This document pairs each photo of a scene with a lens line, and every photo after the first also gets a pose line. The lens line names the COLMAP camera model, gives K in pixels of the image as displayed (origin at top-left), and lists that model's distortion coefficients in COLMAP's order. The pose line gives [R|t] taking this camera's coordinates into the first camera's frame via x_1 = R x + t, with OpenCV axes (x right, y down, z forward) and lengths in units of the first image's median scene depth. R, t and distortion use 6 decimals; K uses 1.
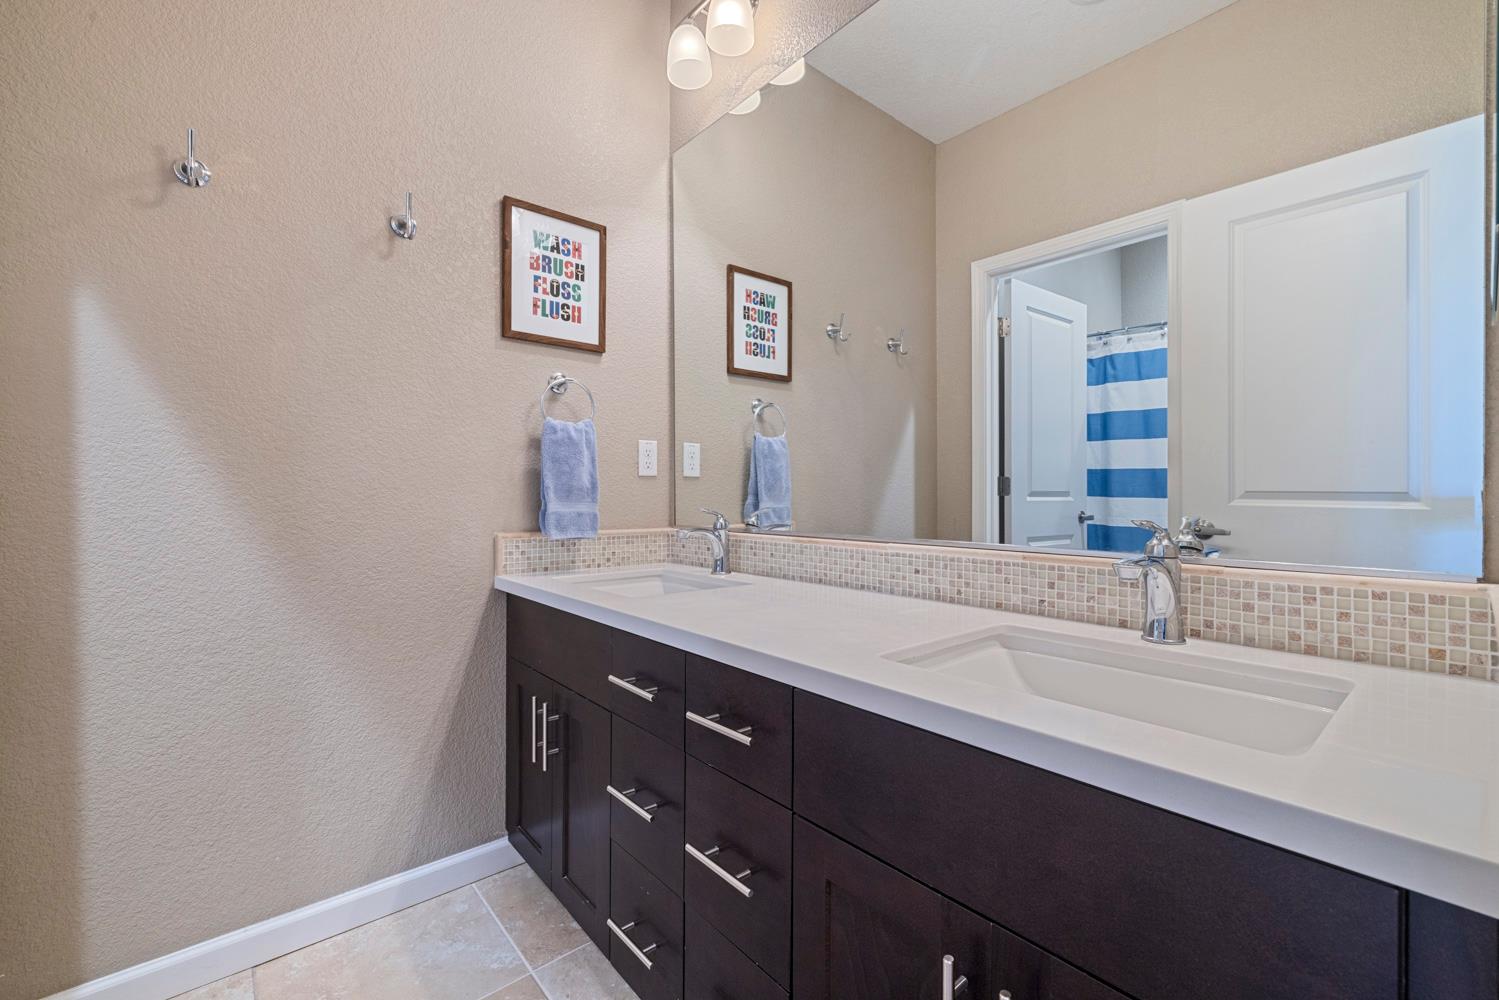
lens RADIAL K [[631.2, 0, 742.4], [0, 631.2, 500.6], [0, 0, 1]] dist [-0.000043, 0.000018]
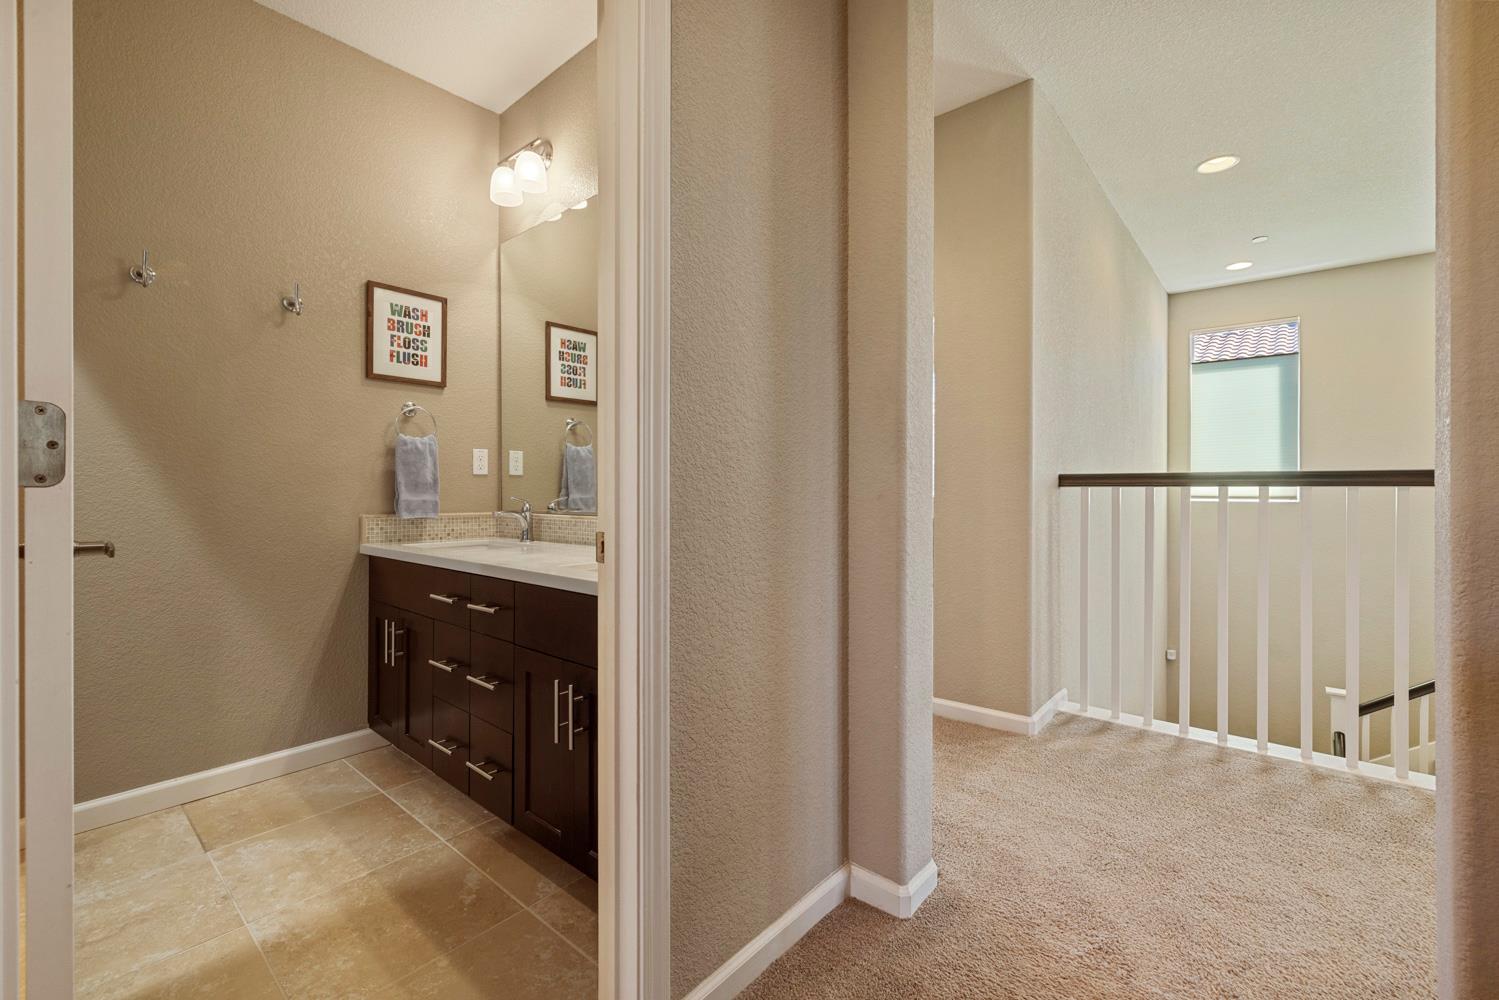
lens RADIAL K [[631.2, 0, 744.1], [0, 631.2, 491.1], [0, 0, 1]] dist [-0.000043, 0.000018]
pose [[0.987538, 0.000206, 0.157380, 0.233836], [0.001013, 0.999970, -0.007668, 0.009581], [-0.157377, 0.007732, 0.987508, -0.531736]]
